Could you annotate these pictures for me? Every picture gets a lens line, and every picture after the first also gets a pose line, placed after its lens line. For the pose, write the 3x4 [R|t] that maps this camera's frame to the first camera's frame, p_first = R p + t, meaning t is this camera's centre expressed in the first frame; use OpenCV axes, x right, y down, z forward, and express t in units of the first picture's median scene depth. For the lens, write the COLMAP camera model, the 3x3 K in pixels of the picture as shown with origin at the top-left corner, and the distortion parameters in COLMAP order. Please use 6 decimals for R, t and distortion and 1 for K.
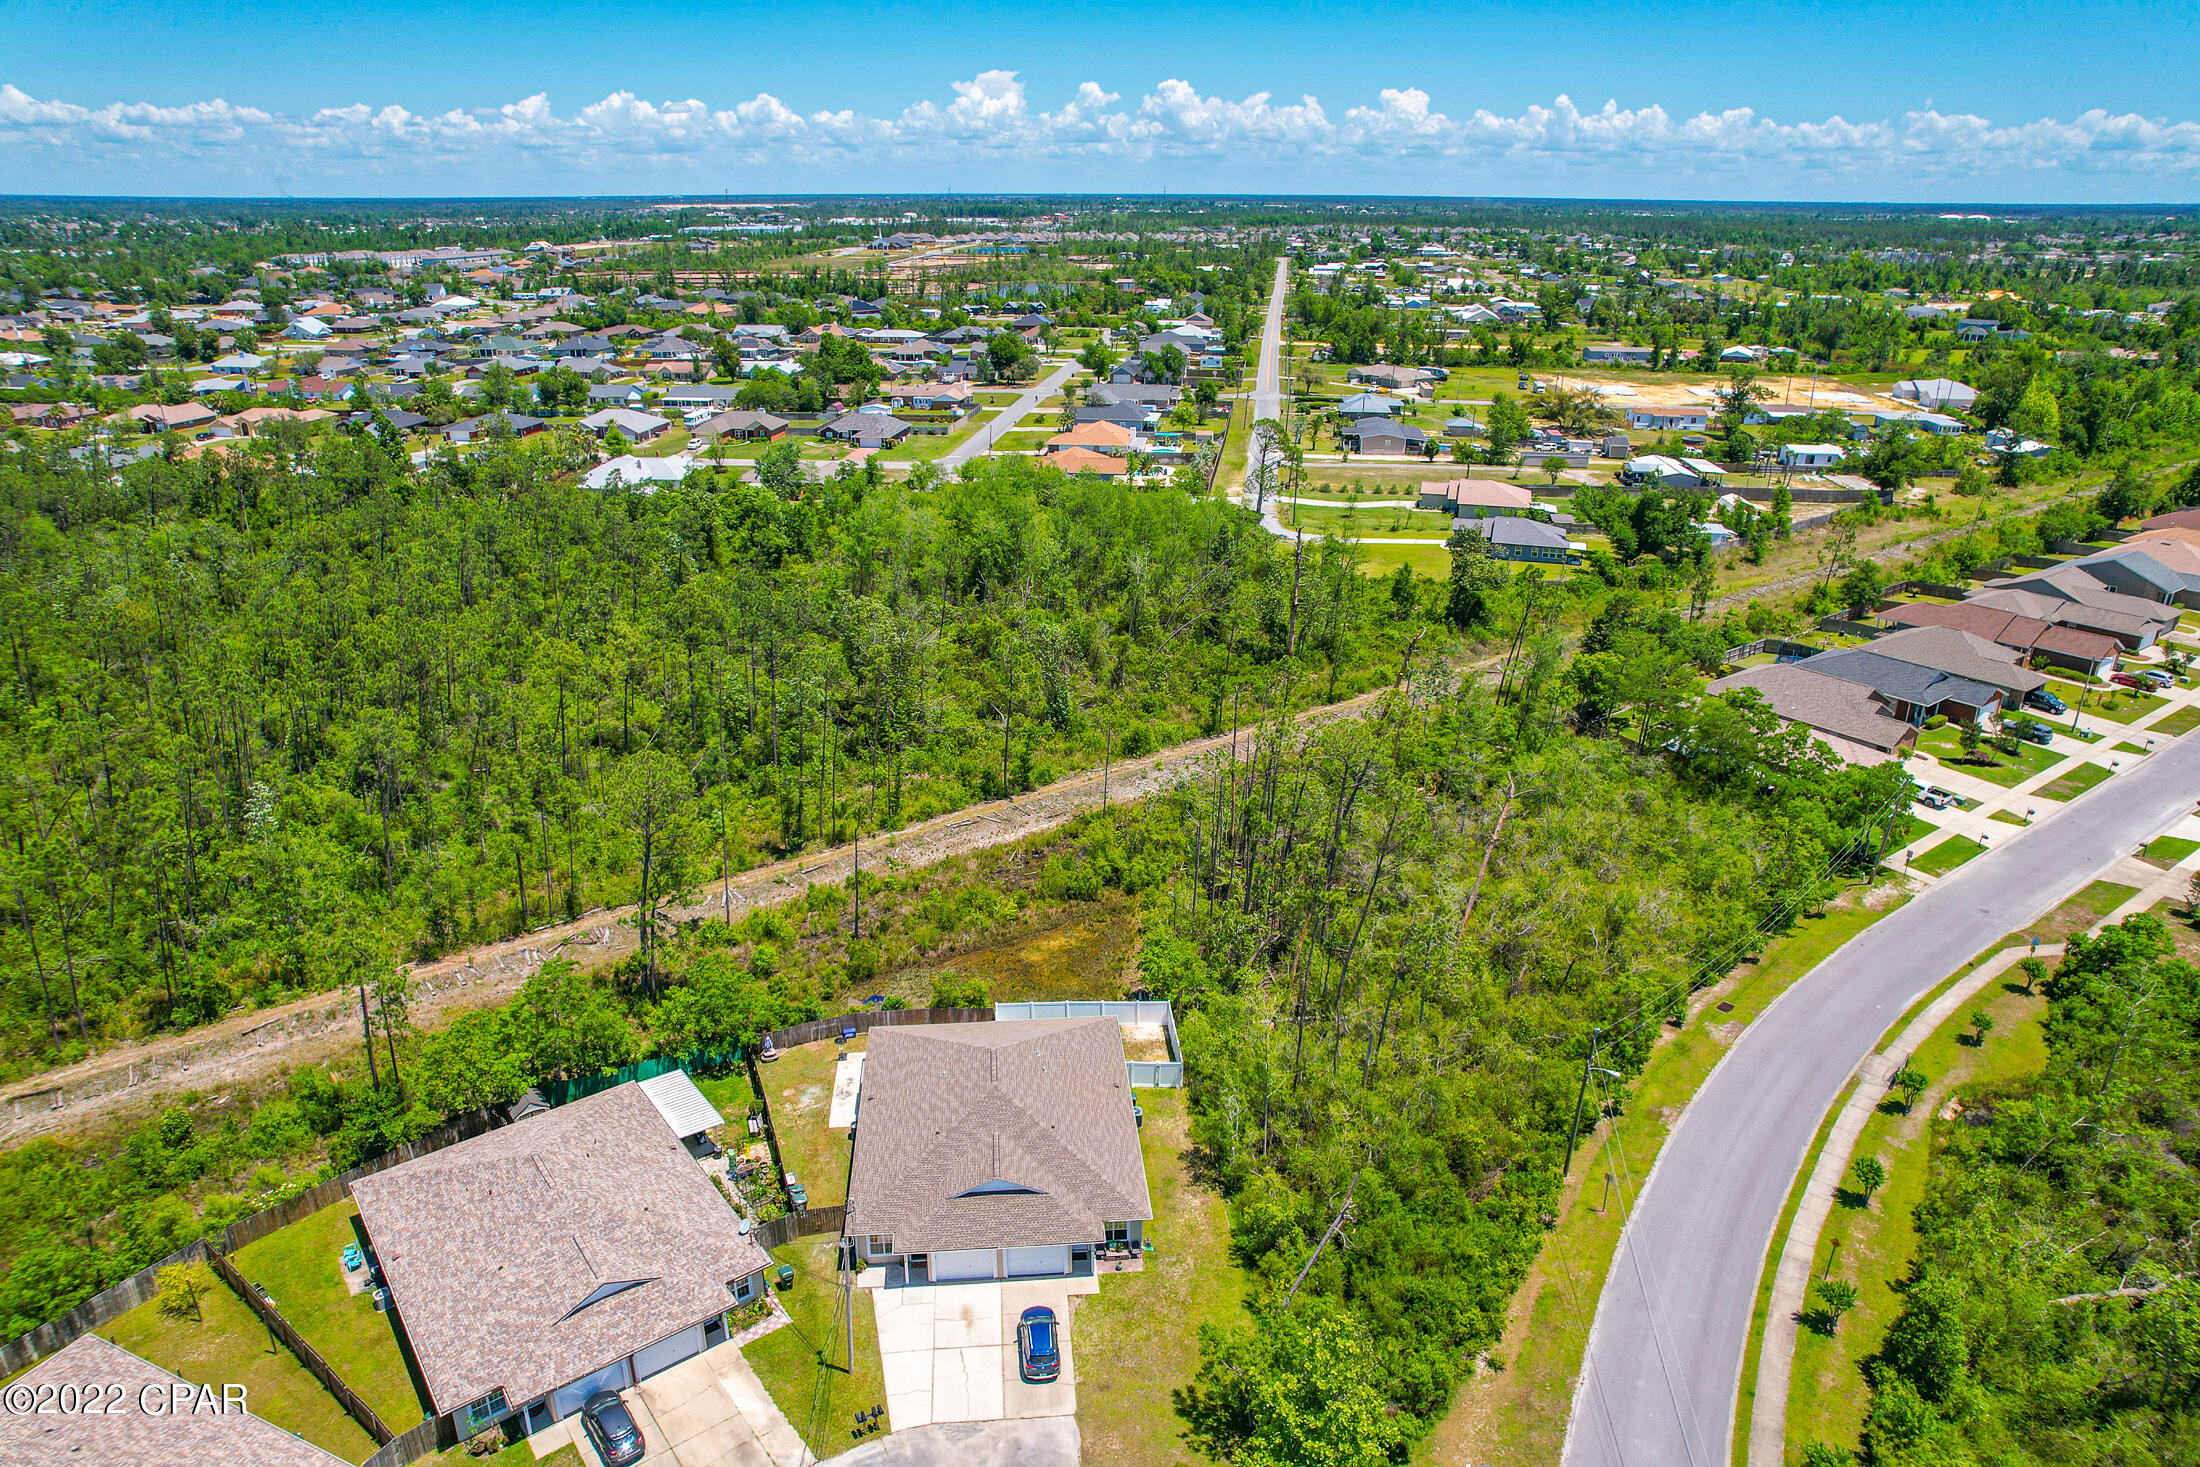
lens RADIAL K [[1404.4, 0, 1106.9], [0, 1404.4, 747.3], [0, 0, 1]] dist [-0.076225, 0.068248]
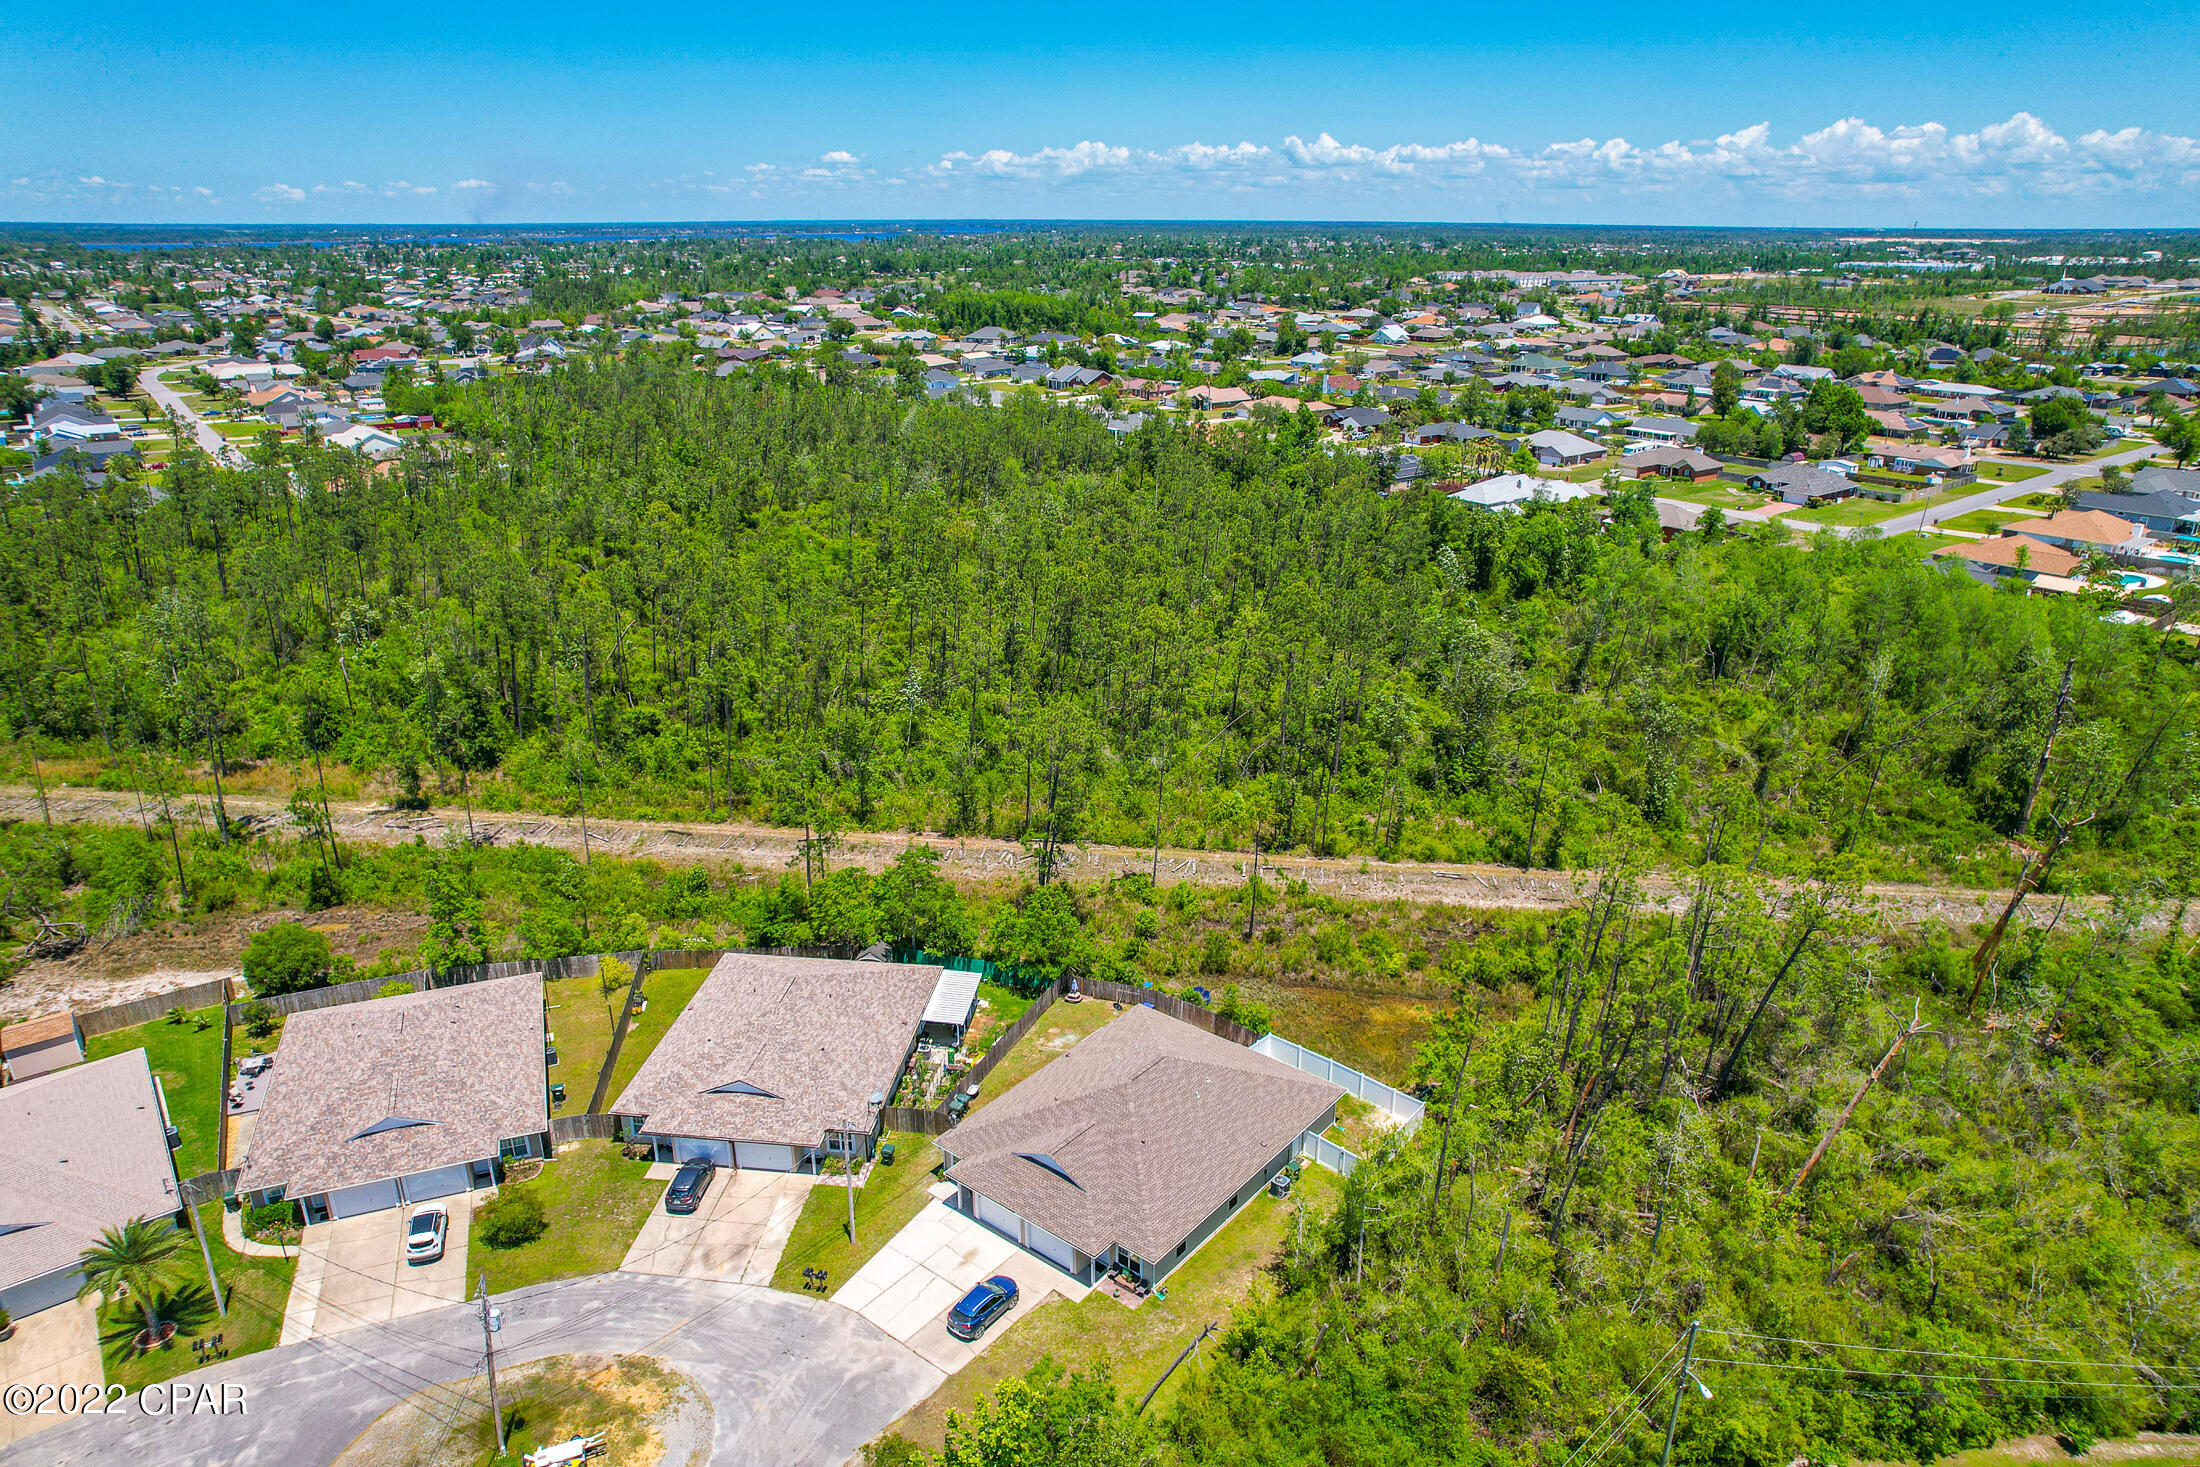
lens RADIAL K [[1404.4, 0, 1106.9], [0, 1404.4, 747.3], [0, 0, 1]] dist [-0.076225, 0.068248]
pose [[0.719168, 0.245866, -0.649882, 0.355661], [-0.257923, 0.962940, 0.078882, -0.048181], [0.645192, 0.110890, 0.755930, 0.136498]]
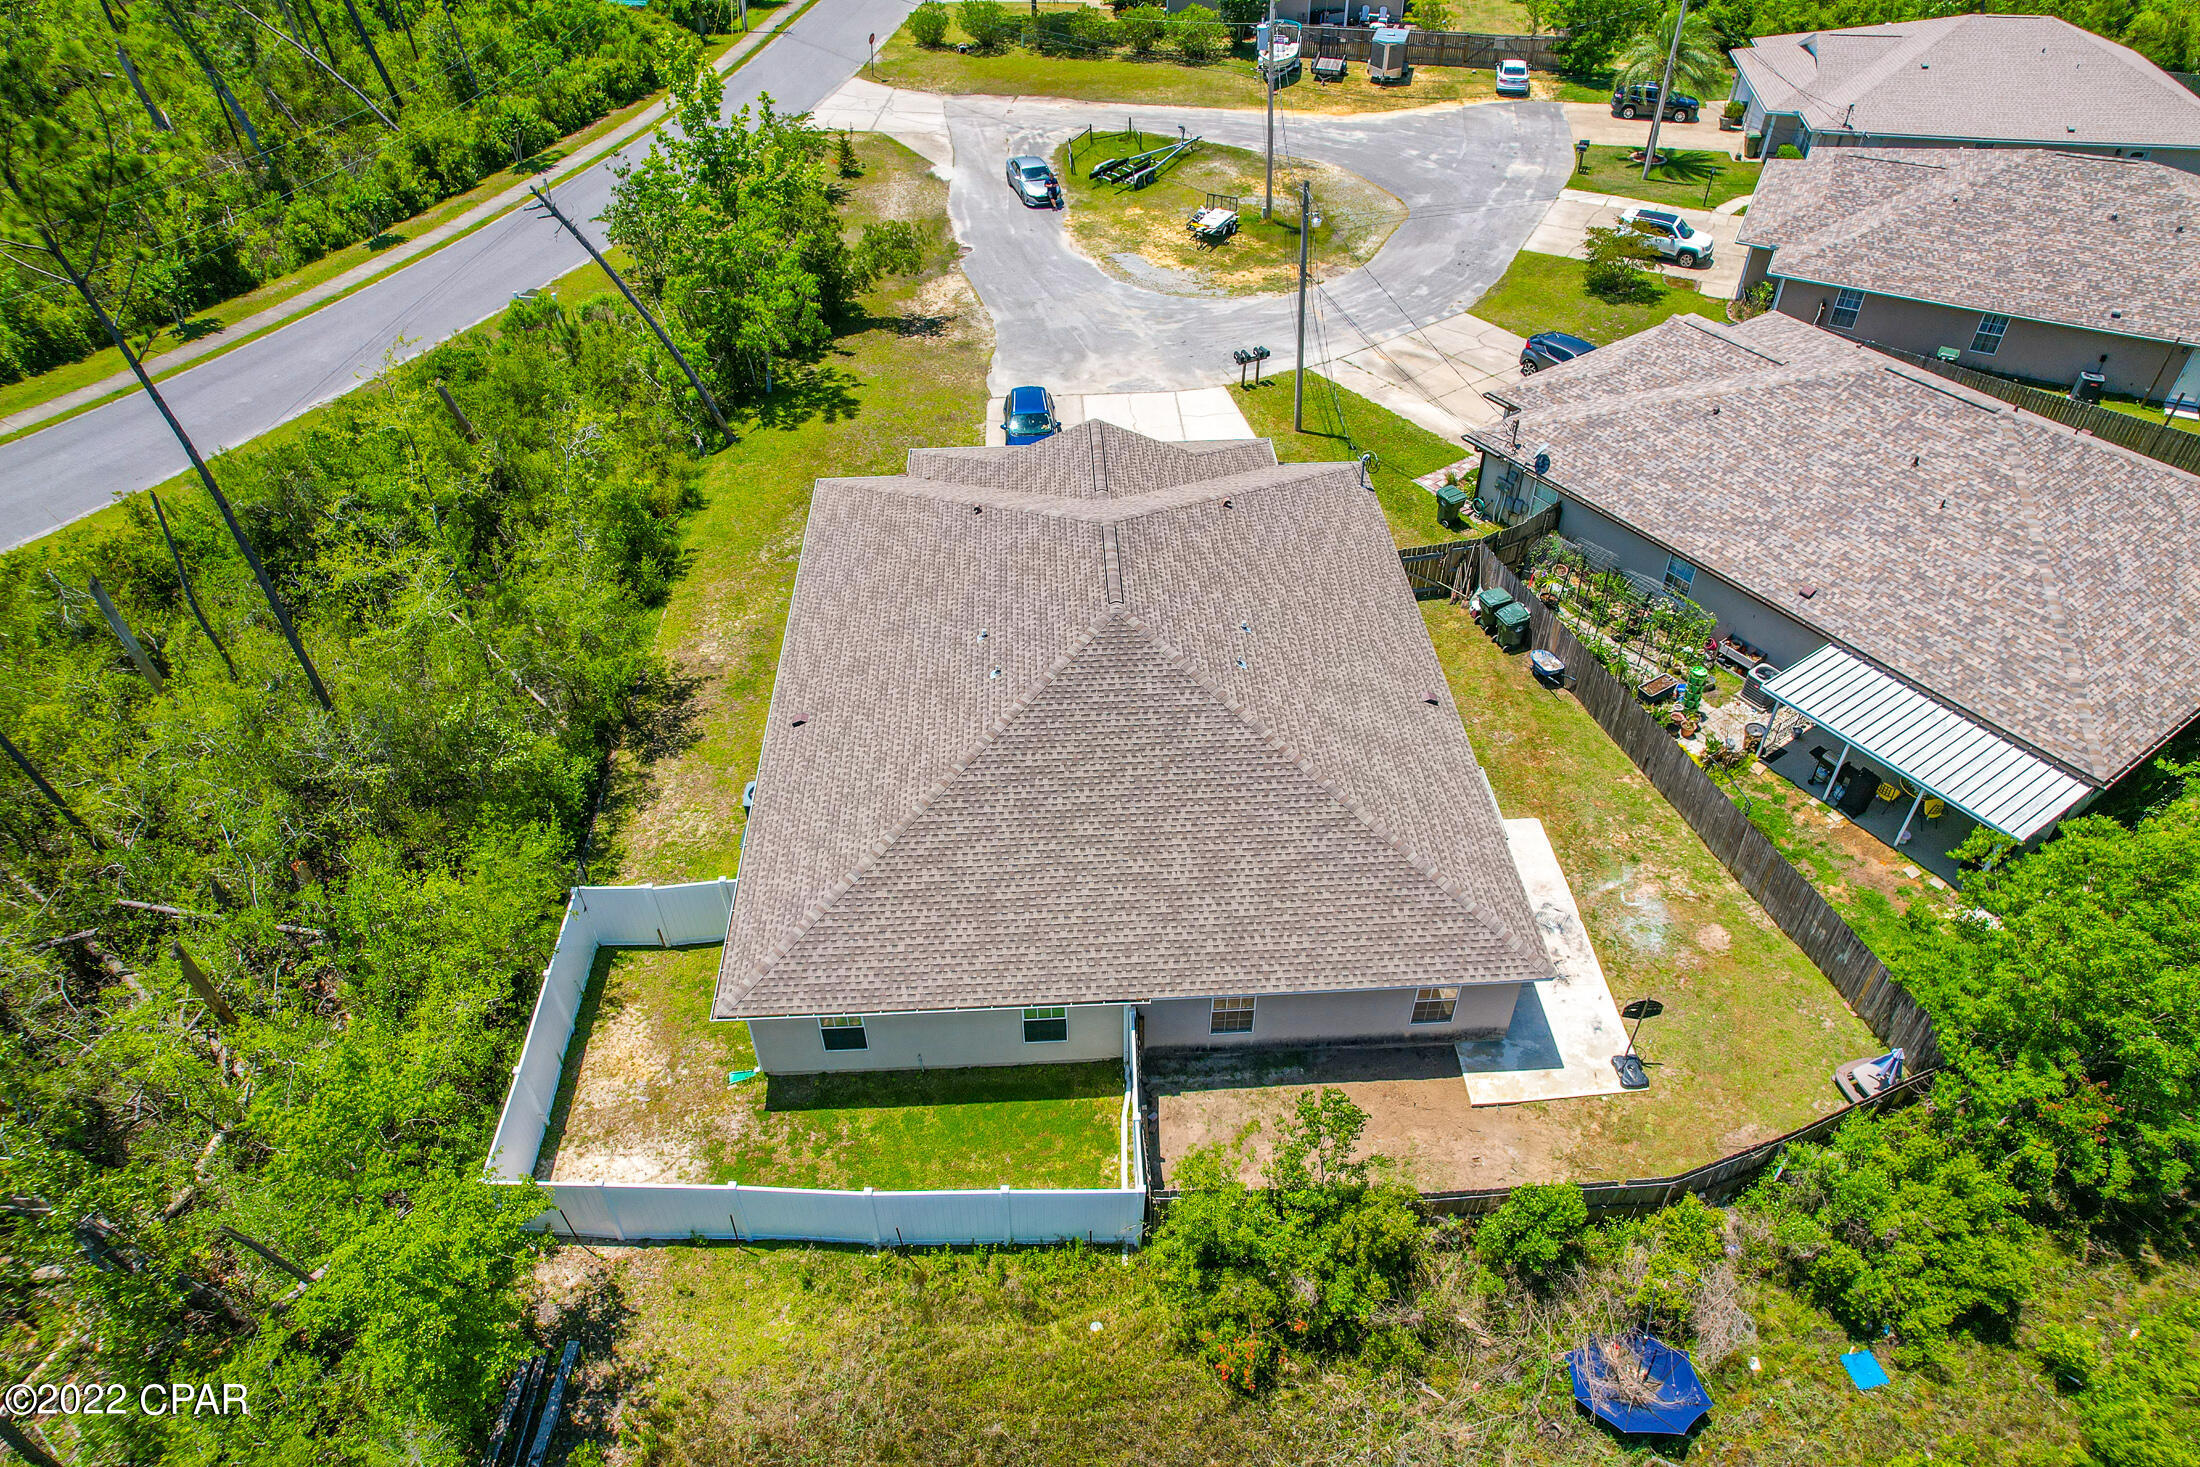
lens RADIAL K [[1404.4, 0, 1106.9], [0, 1404.4, 747.3], [0, 0, 1]] dist [-0.076225, 0.068248]
pose [[-0.999379, -0.023094, 0.026616, -0.064466], [0.013284, 0.452685, 0.891572, -0.069040], [-0.032639, 0.891372, -0.452097, 0.871127]]
